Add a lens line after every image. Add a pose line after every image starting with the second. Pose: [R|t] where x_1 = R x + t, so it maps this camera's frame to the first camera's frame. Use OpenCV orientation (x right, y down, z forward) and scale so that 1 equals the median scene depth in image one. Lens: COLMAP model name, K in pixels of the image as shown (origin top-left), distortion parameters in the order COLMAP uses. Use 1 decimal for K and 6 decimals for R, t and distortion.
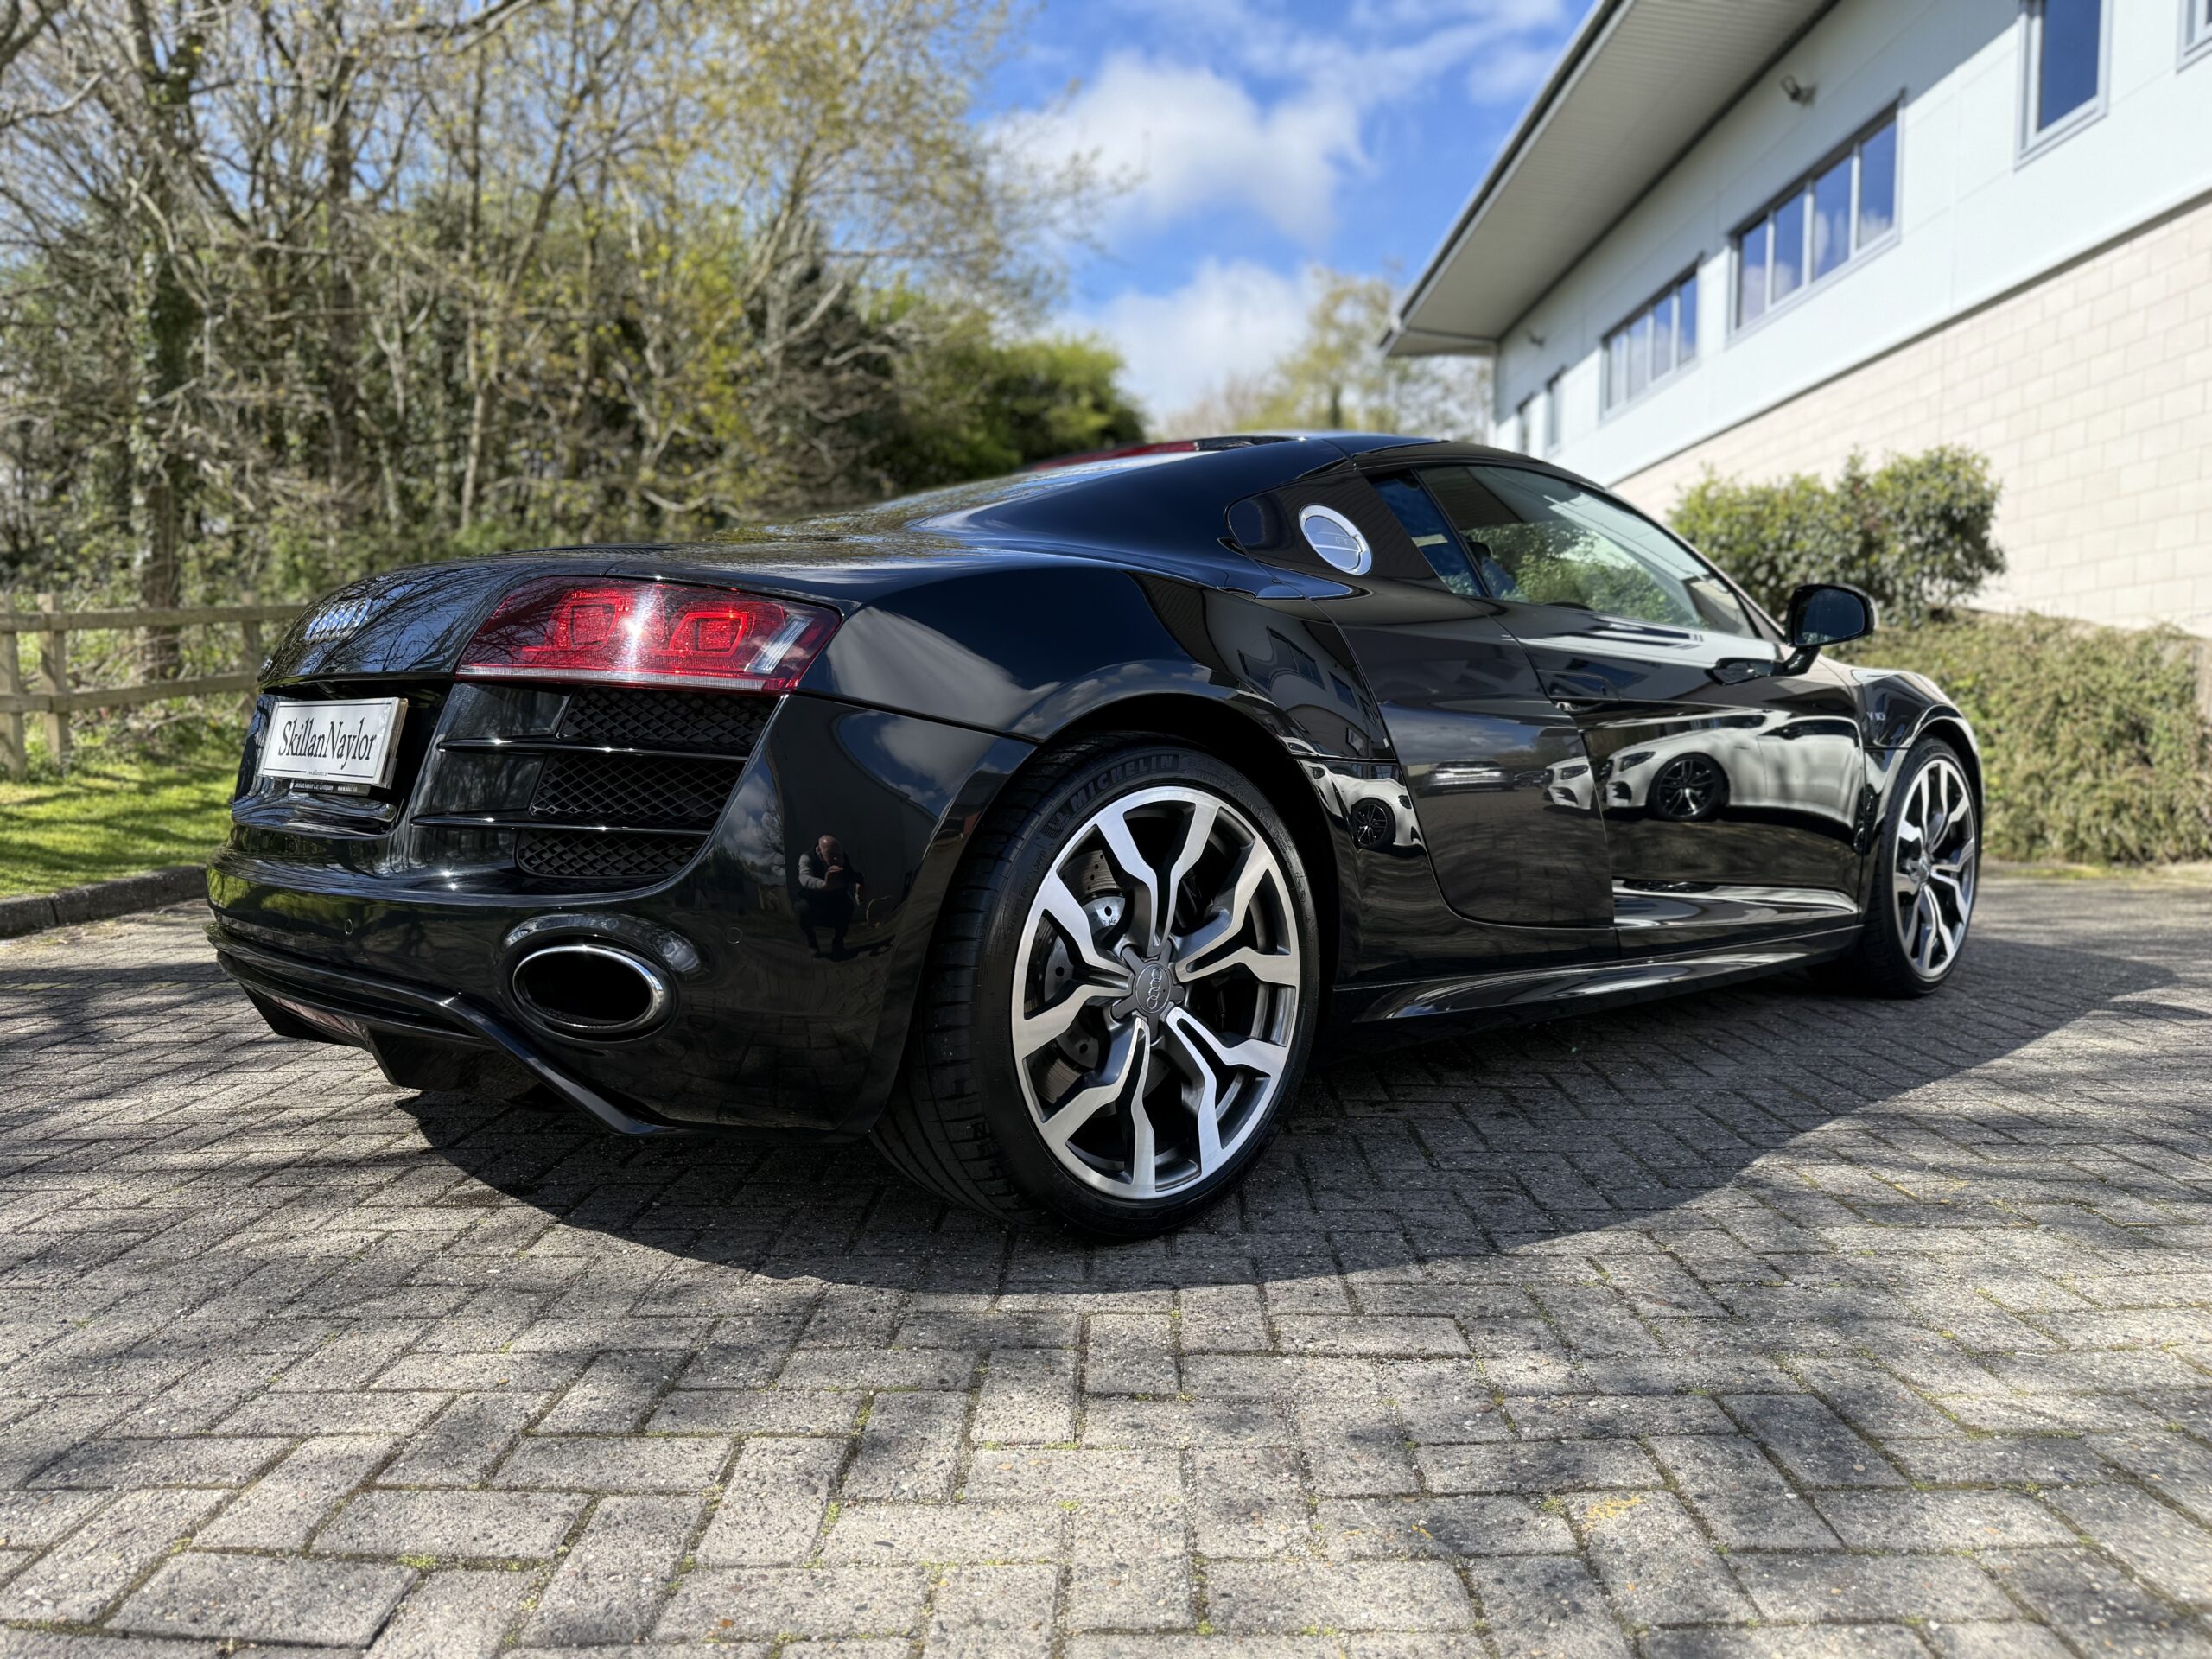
lens RADIAL K [[1643.9, 0, 1090.2], [0, 1643.9, 831.0], [0, 0, 1]] dist [0.023006, -0.028043]
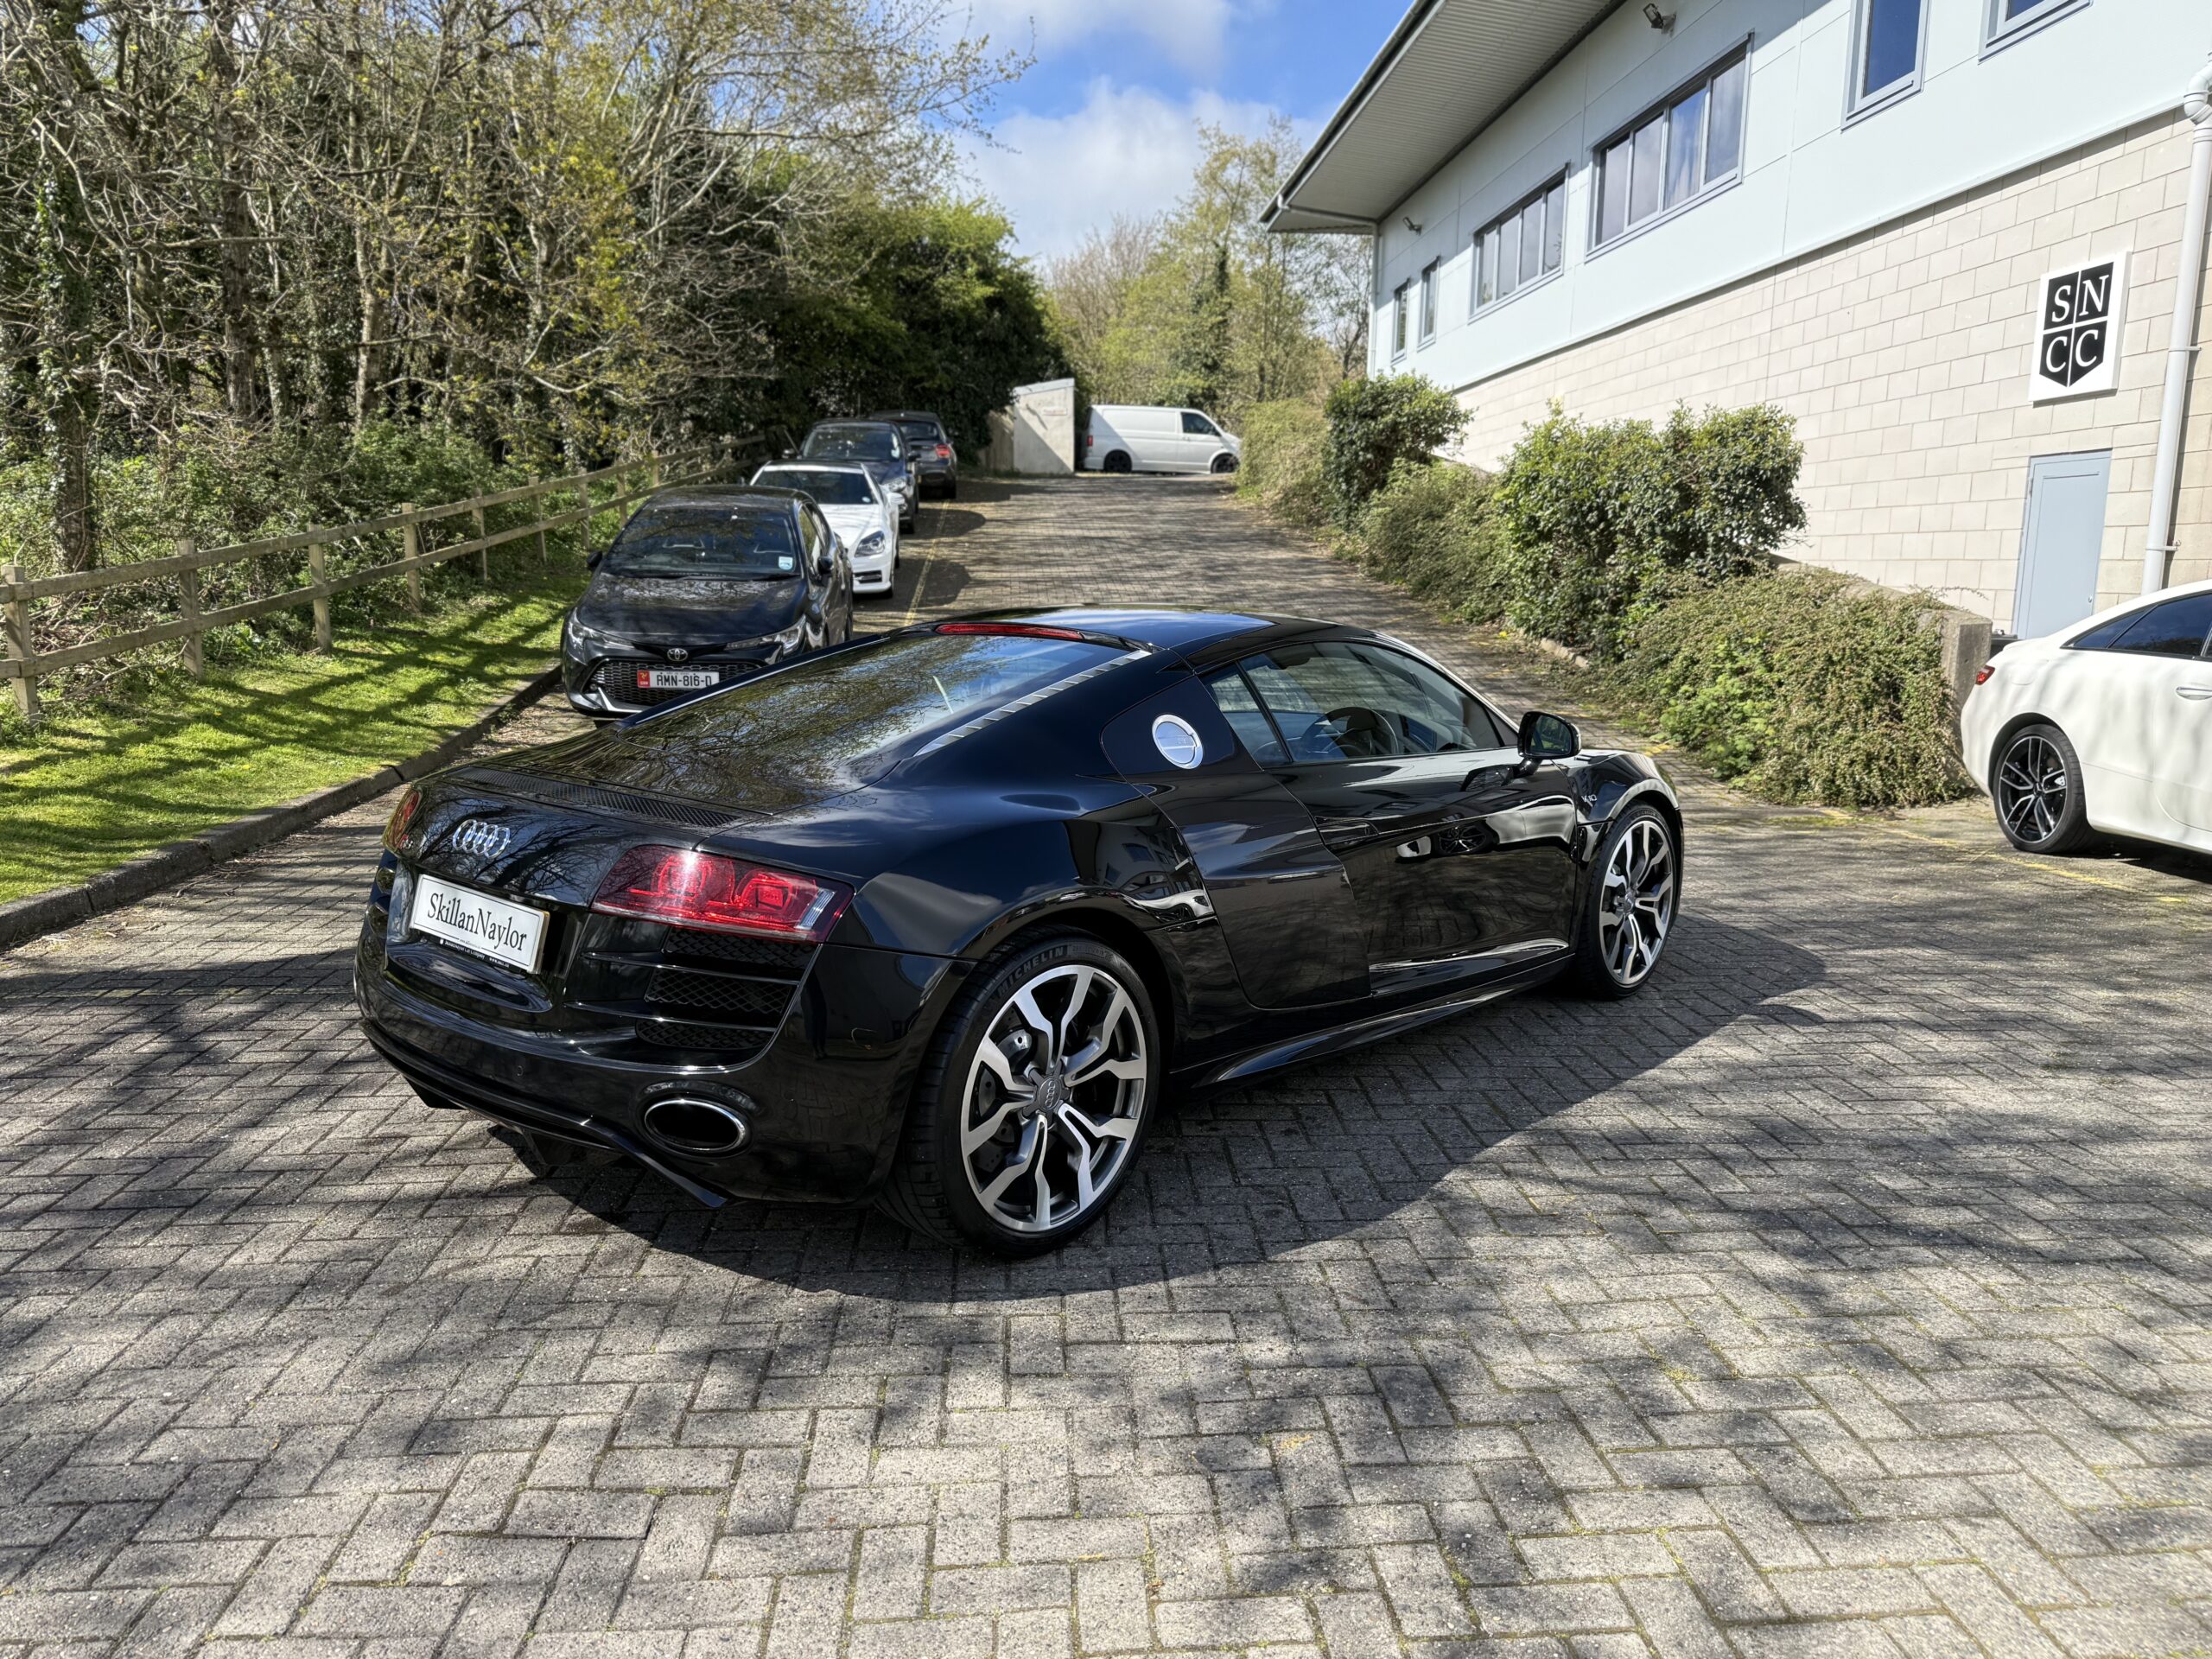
lens RADIAL K [[1644.5, 0, 1102.5], [0, 1644.5, 817.9], [0, 0, 1]] dist [0.073092, -0.115089]
pose [[0.996890, 0.002152, 0.078776, -0.033858], [-0.009207, 0.995962, 0.089303, -0.300453], [-0.078266, -0.089751, 0.992884, -0.514552]]
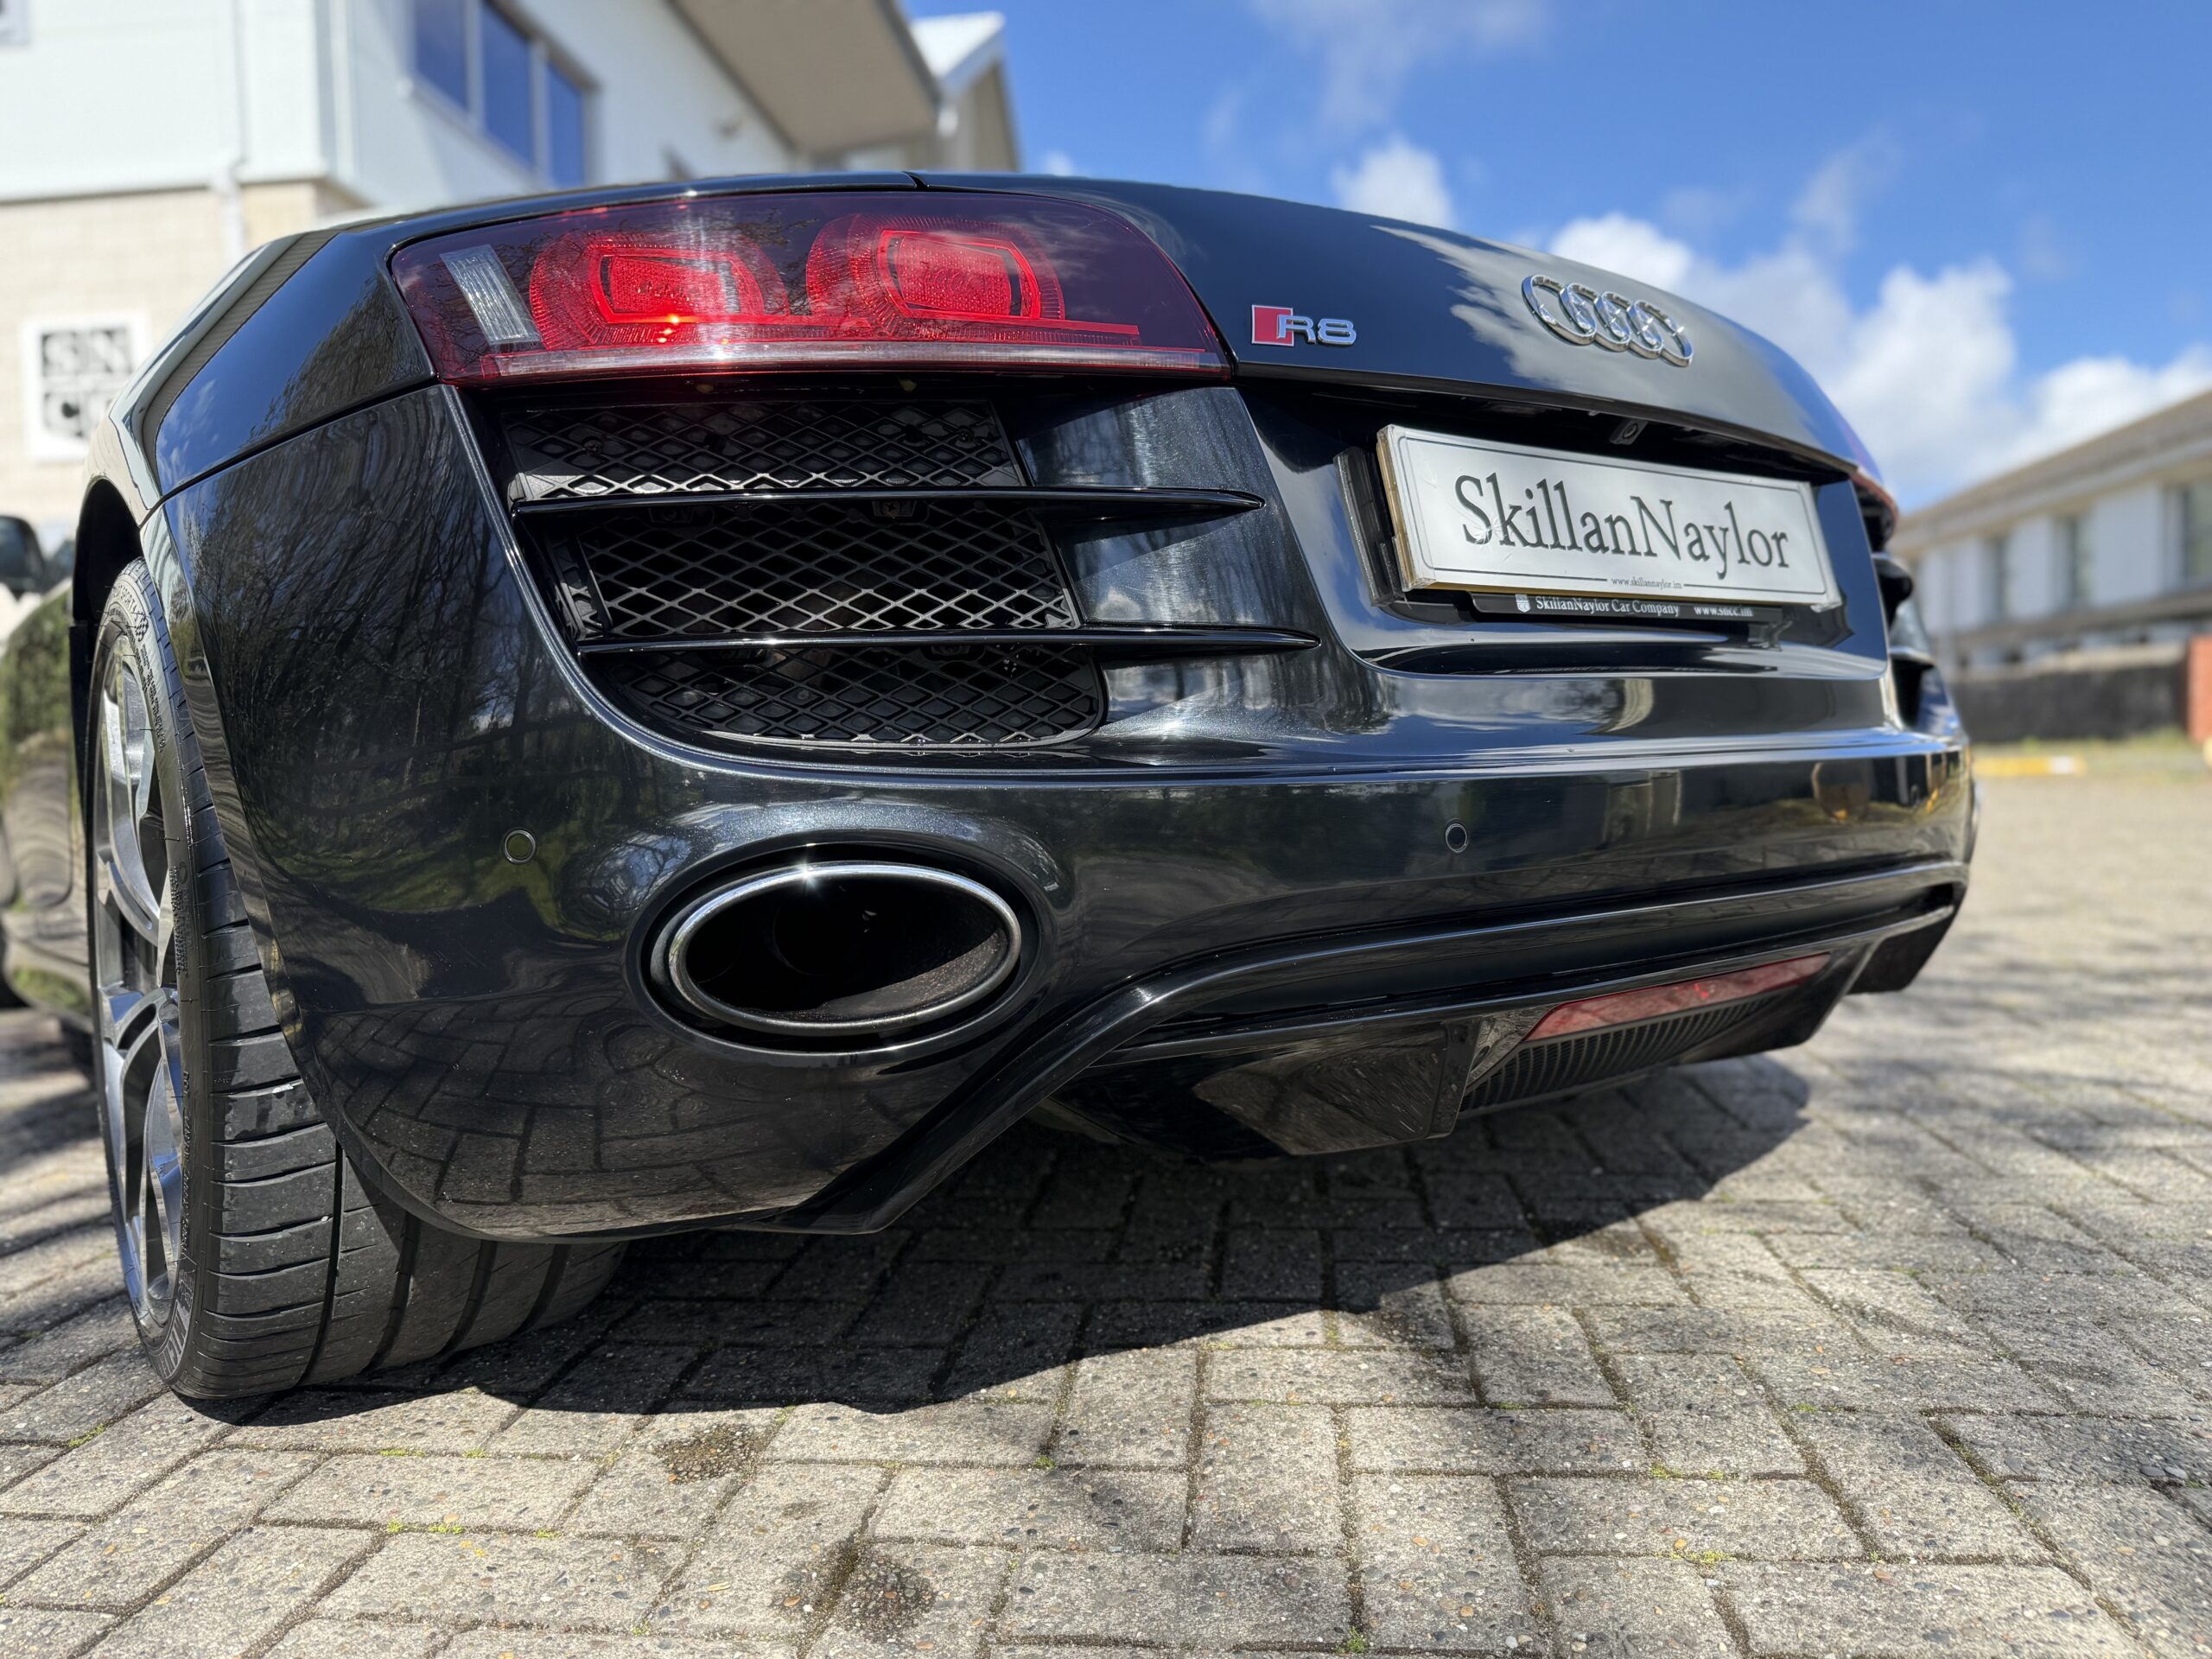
lens RADIAL K [[1607.2, 0, 1180.8], [0, 1607.2, 837.1], [0, 0, 1]] dist [-0.023282, -0.002187]
pose [[0.082363, -0.065917, 0.994420, -1.106876], [0.102987, 0.993031, 0.057295, 0.003547], [-0.991267, 0.097693, 0.088578, 1.200273]]
